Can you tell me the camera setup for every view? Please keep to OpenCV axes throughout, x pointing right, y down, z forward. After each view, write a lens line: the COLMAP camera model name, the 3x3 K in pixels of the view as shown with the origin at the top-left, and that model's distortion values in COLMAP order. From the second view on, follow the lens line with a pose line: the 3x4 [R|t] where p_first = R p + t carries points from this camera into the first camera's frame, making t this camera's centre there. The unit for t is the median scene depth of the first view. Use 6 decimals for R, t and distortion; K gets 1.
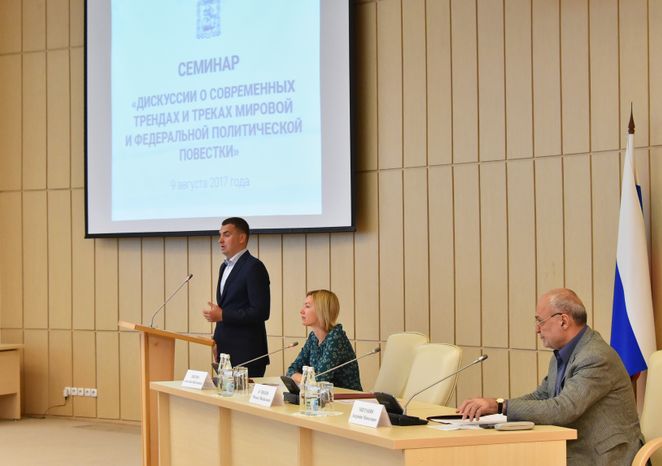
lens RADIAL K [[1622.7, 0, 331.9], [0, 1622.7, 233.6], [0, 0, 1]] dist [-0.110846, 0.000000]
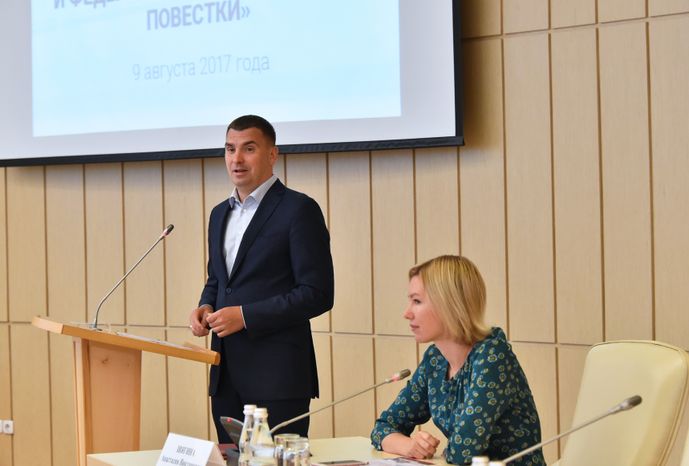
lens RADIAL K [[2264.6, 0, 343.5], [0, 2264.6, 233.0], [0, 0, 1]] dist [-0.086248, 0.000000]
pose [[0.999900, -0.011123, -0.008771, -0.020210], [0.011372, 0.999520, 0.028827, 0.005891], [0.008446, -0.028924, 0.999546, 0.219687]]
